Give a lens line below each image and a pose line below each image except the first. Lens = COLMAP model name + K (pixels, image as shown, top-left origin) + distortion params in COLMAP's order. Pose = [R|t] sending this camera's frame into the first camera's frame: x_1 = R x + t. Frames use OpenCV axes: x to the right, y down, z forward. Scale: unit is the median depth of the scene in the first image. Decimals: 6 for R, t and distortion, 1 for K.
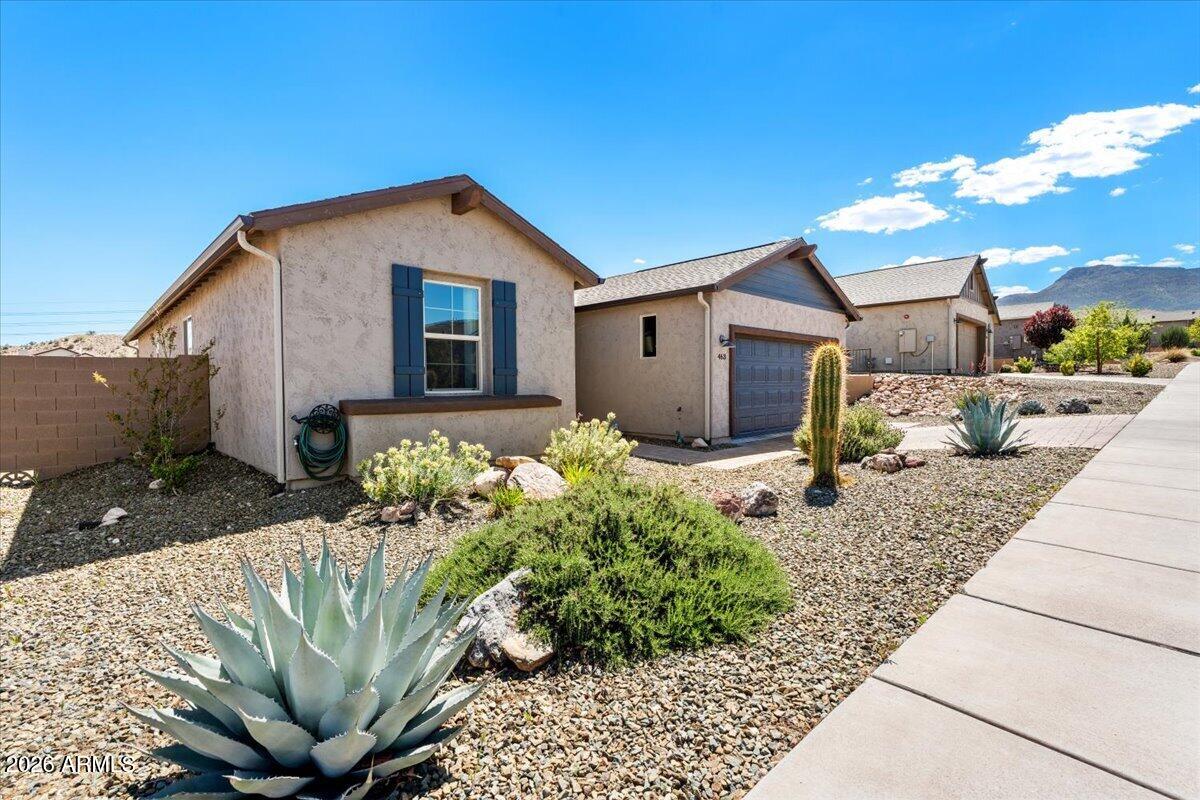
lens RADIAL K [[547.9, 0, 602.7], [0, 547.9, 399.7], [0, 0, 1]] dist [-0.002316, 0.002340]
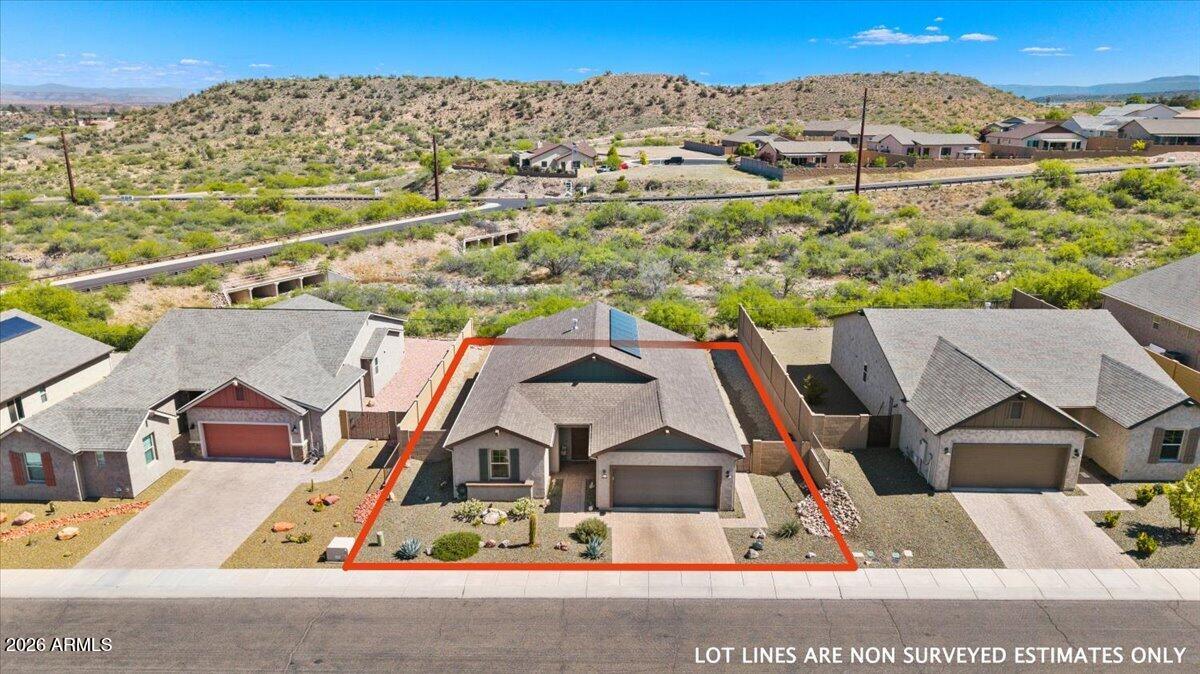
lens RADIAL K [[799.9, 0, 594.4], [0, 799.9, 341.9], [0, 0, 1]] dist [0.000479, -0.015003]
pose [[0.707688, 0.210575, -0.674415, 3.197071], [-0.025802, 0.961619, 0.273174, -2.118520], [0.706053, -0.175920, 0.685960, -1.793028]]
